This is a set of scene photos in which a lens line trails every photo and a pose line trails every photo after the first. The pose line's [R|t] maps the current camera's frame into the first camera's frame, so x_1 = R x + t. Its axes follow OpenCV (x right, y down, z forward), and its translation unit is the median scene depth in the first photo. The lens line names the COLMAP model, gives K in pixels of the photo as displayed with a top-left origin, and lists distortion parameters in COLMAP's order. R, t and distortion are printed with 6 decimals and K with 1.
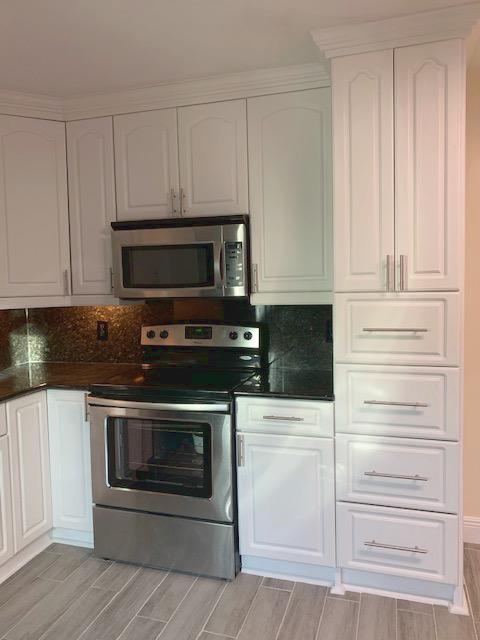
lens RADIAL K [[496.6, 0, 240.0], [0, 496.6, 320.0], [0, 0, 1]] dist [-0.007794, -0.006755]
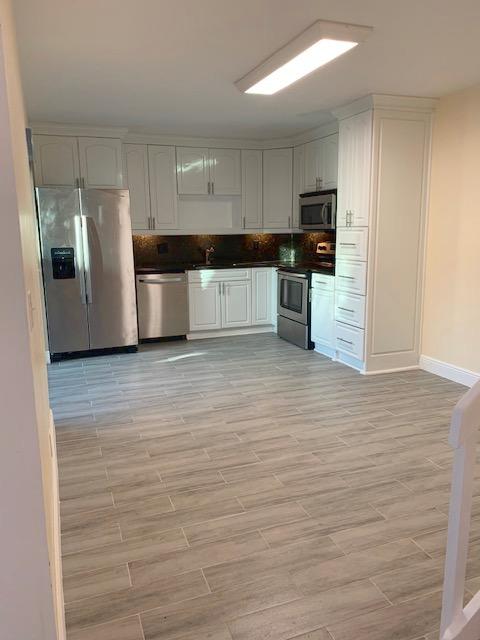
lens RADIAL K [[496.6, 0, 240.0], [0, 496.6, 320.0], [0, 0, 1]] dist [-0.007794, -0.006755]
pose [[0.622233, 0.141157, -0.770001, 1.644941], [-0.033588, 0.987517, 0.153890, 0.027055], [0.782111, -0.069893, 0.619207, -0.734205]]
